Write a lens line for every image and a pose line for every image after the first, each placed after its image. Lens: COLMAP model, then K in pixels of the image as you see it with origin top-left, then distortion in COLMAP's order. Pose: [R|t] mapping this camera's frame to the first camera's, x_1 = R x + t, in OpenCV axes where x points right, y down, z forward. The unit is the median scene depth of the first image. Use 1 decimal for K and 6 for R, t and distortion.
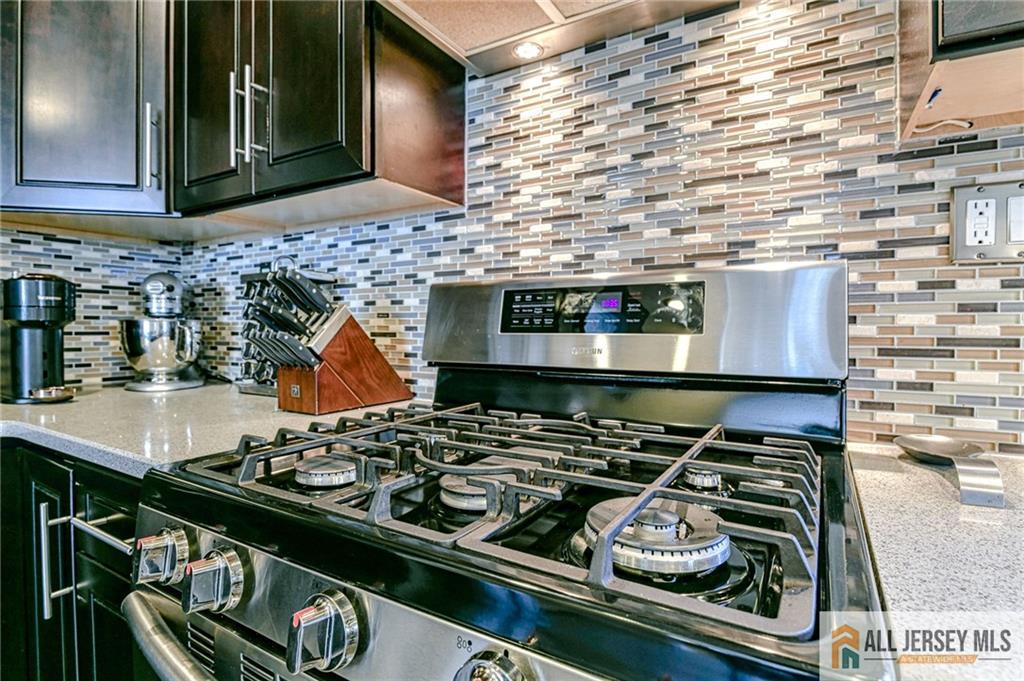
lens RADIAL K [[509.4, 0, 501.1], [0, 509.4, 334.0], [0, 0, 1]] dist [-0.015711, -0.004454]
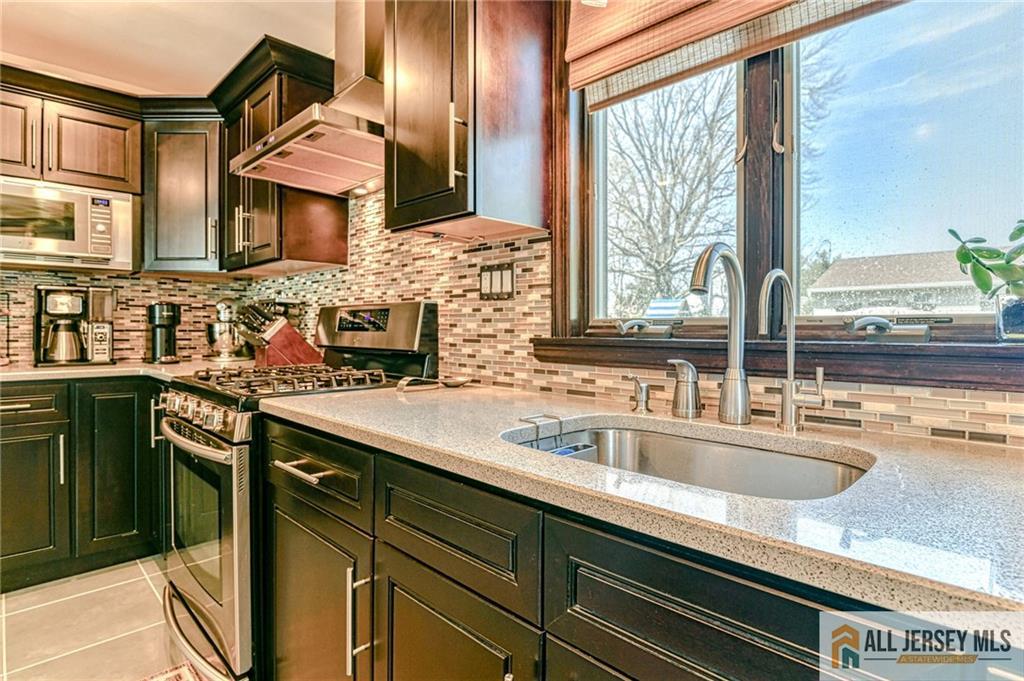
lens RADIAL K [[509.4, 0, 513.2], [0, 509.4, 329.2], [0, 0, 1]] dist [-0.015711, -0.004454]
pose [[0.975104, 0.004218, -0.221709, 0.960554], [-0.006599, 0.999928, -0.009998, 0.004970], [0.221651, 0.011212, 0.975062, -0.726989]]
